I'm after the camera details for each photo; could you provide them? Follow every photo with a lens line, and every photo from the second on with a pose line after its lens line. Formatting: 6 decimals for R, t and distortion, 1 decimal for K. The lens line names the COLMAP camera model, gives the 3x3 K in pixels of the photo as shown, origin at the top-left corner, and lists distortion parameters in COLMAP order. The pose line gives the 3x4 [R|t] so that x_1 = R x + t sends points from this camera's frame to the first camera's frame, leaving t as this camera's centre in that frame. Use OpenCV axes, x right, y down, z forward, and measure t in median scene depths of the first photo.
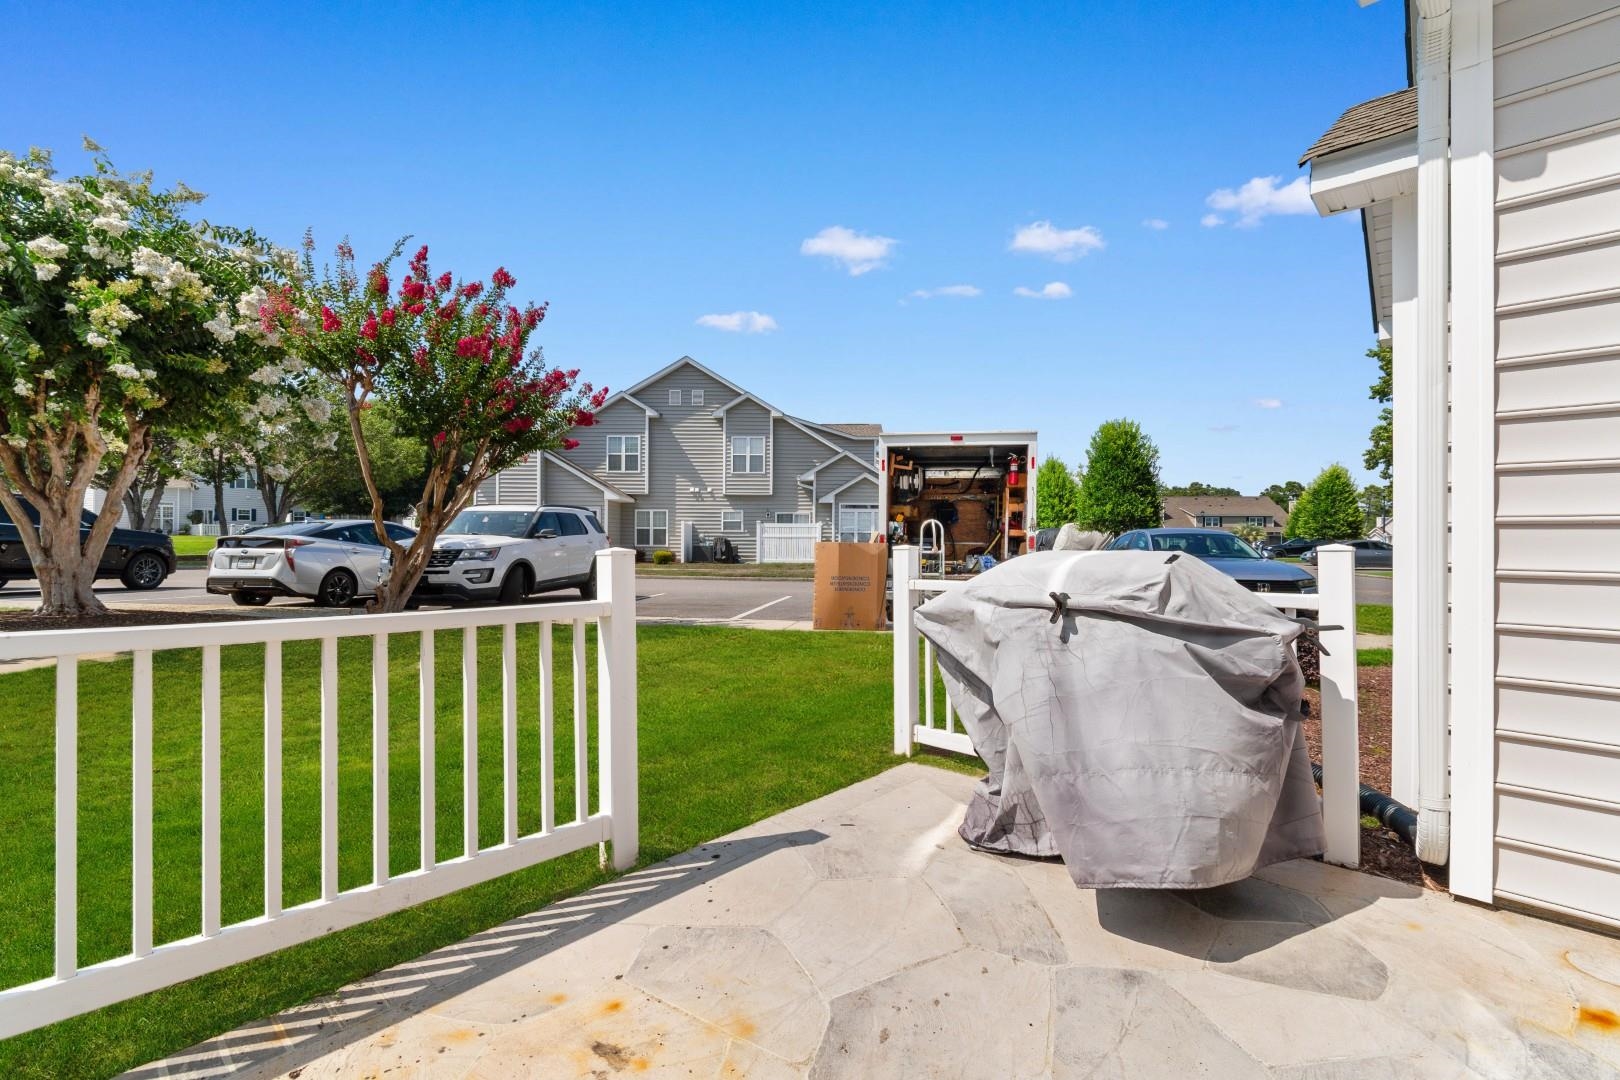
lens RADIAL K [[730.8, 0, 810.0], [0, 730.8, 540.0], [0, 0, 1]] dist [0.003099, 0.000115]
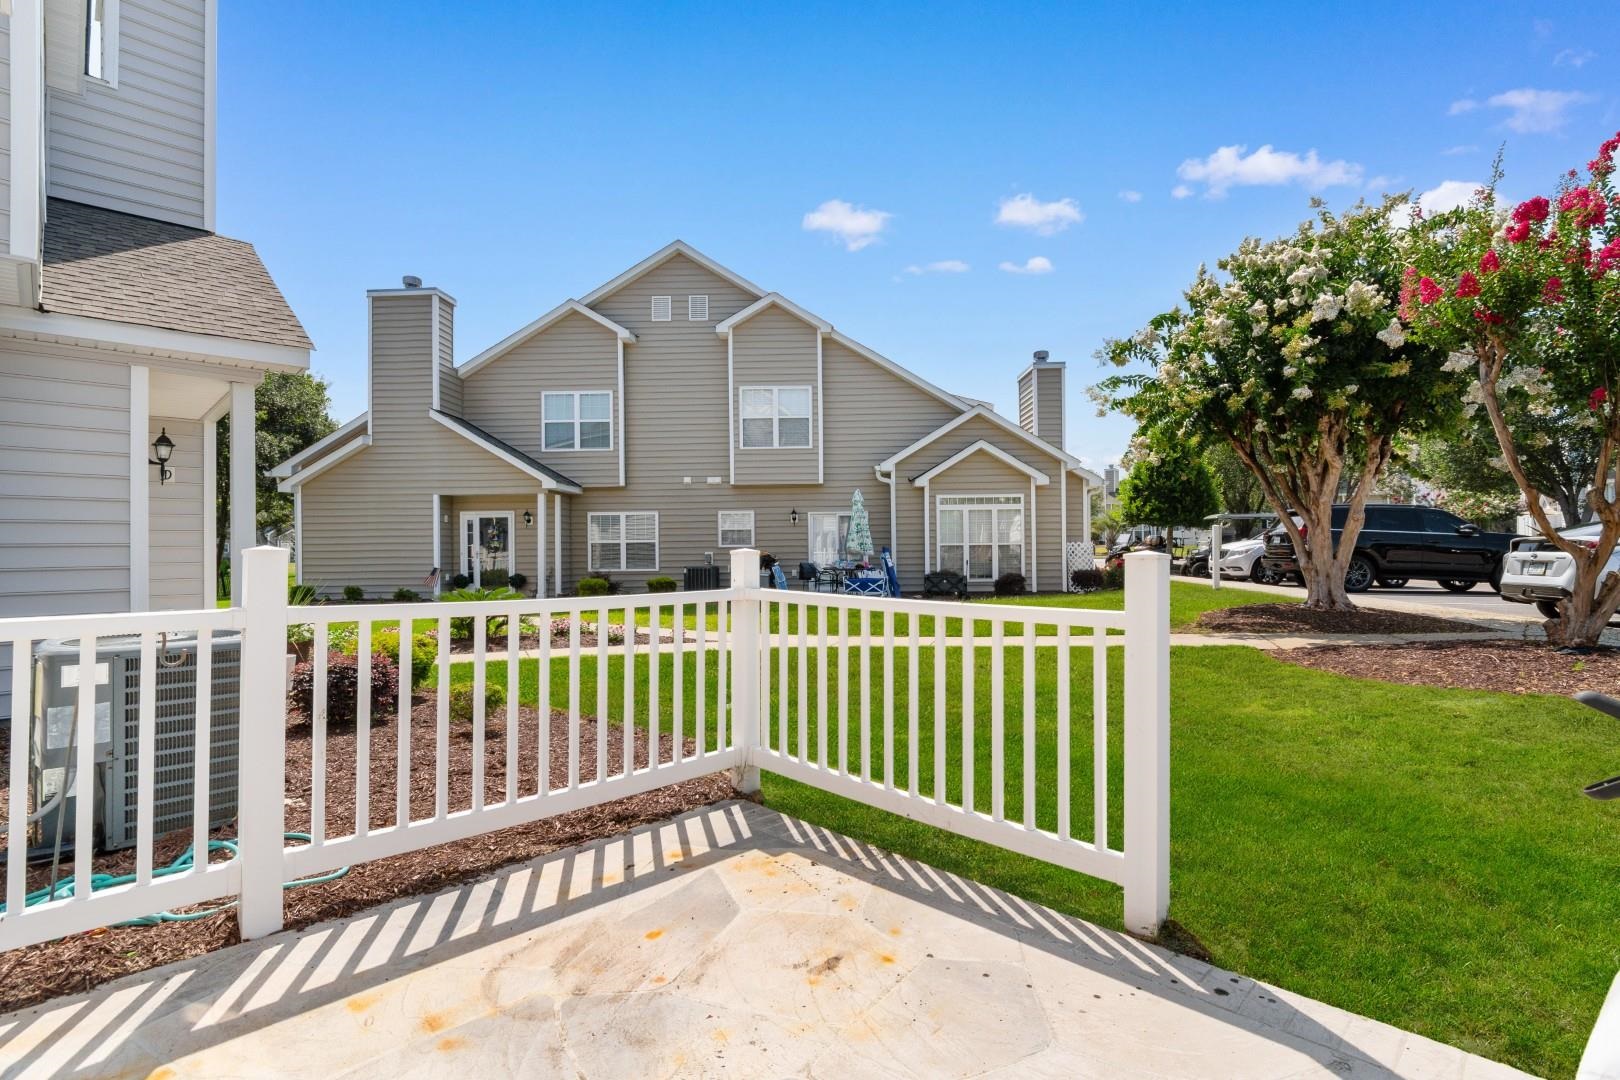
lens RADIAL K [[737.4, 0, 808.4], [0, 737.4, 549.3], [0, 0, 1]] dist [-0.000119, -0.000017]
pose [[-0.043863, -0.004262, -0.999028, 0.606459], [0.011713, 0.999920, -0.004780, 0.009020], [0.998969, -0.011911, -0.043810, 0.655452]]
